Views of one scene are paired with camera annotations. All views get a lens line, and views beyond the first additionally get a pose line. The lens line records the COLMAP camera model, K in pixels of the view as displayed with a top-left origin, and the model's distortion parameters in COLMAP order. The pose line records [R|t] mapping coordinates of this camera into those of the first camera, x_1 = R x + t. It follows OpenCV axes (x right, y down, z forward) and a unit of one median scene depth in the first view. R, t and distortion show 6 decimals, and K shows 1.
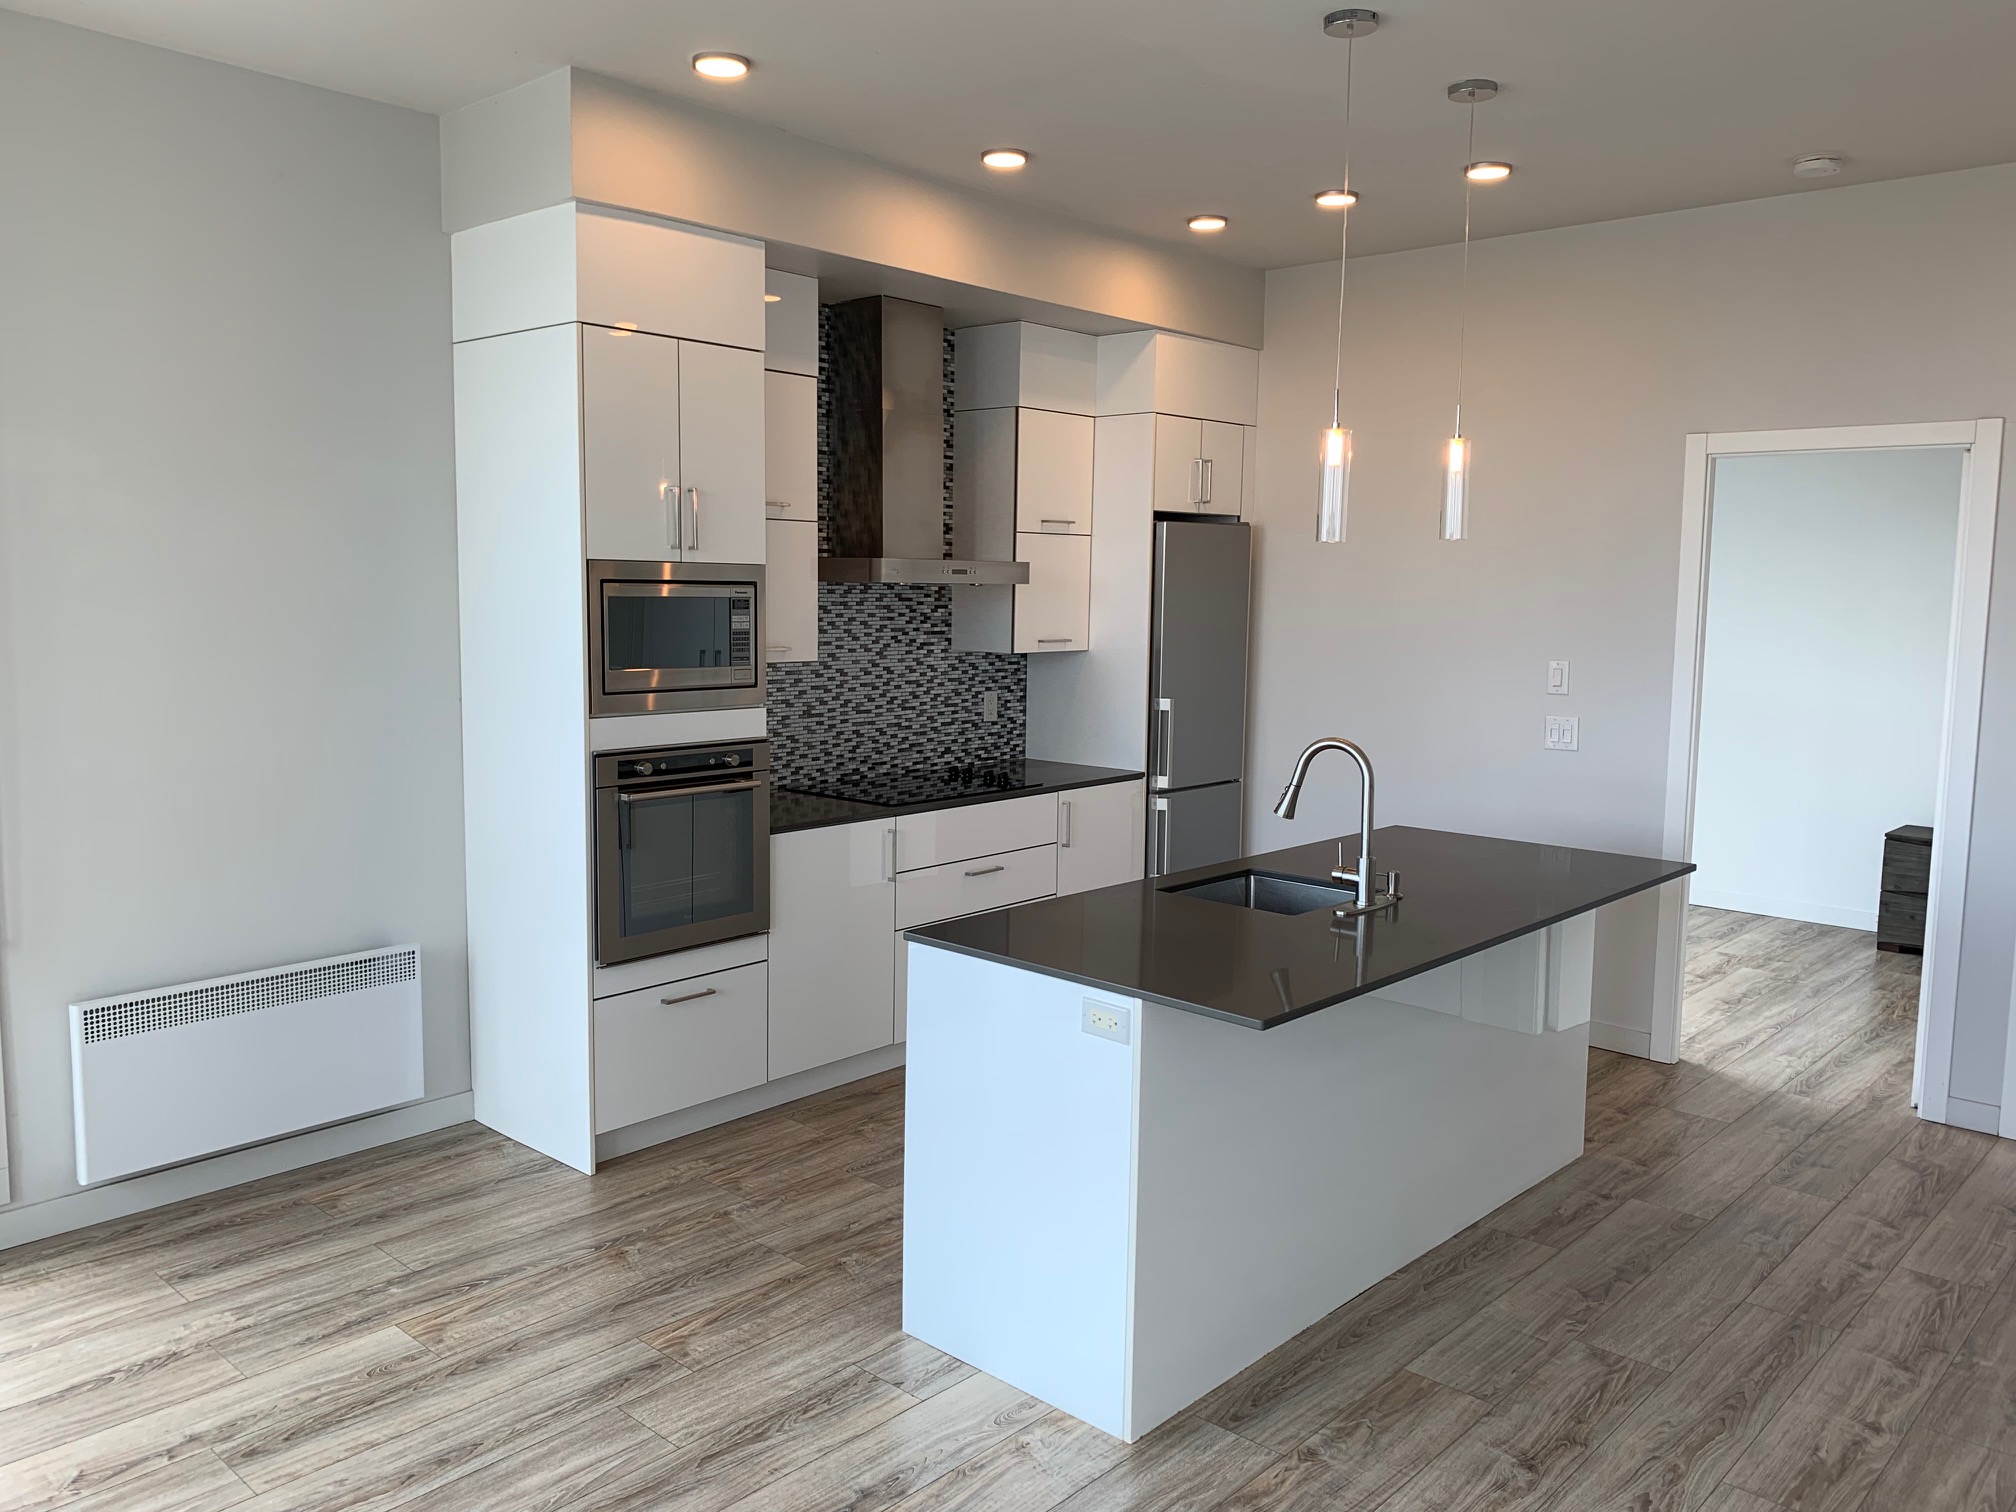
lens RADIAL K [[1538.4, 0, 1008.0], [0, 1538.4, 756.0], [0, 0, 1]] dist [0.194272, -0.516535]
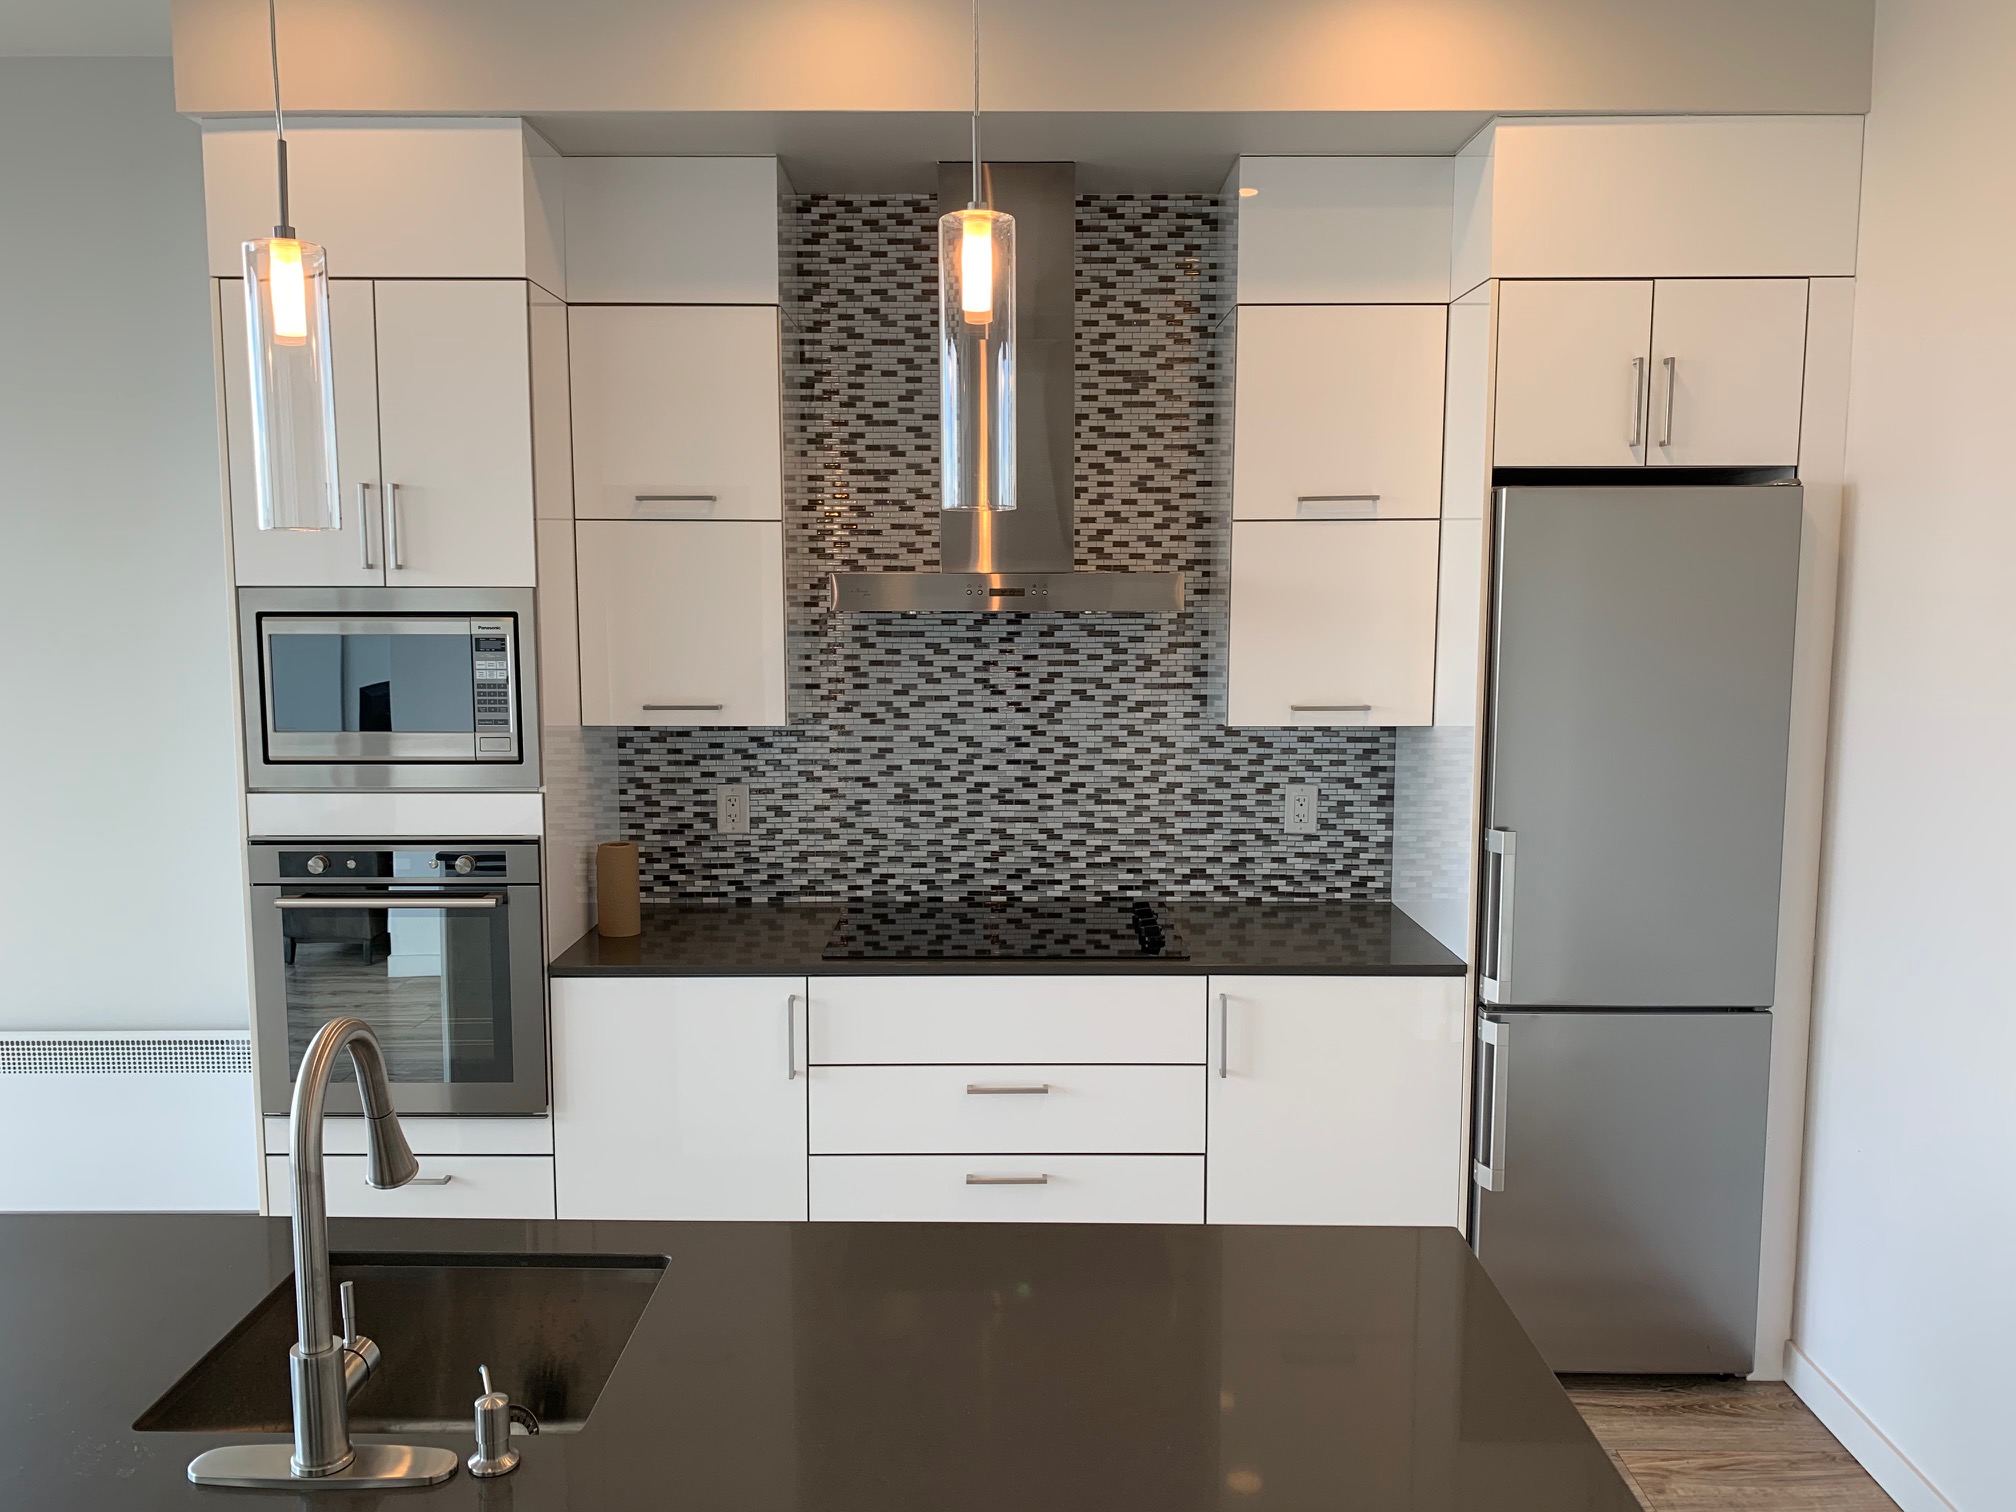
lens RADIAL K [[1538.4, 0, 1008.0], [0, 1538.4, 756.0], [0, 0, 1]] dist [0.194272, -0.516535]
pose [[0.659763, 0.072982, -0.747921, 0.396574], [-0.076697, 0.996615, 0.029594, -0.067434], [0.747549, 0.037838, 0.663128, 0.552859]]
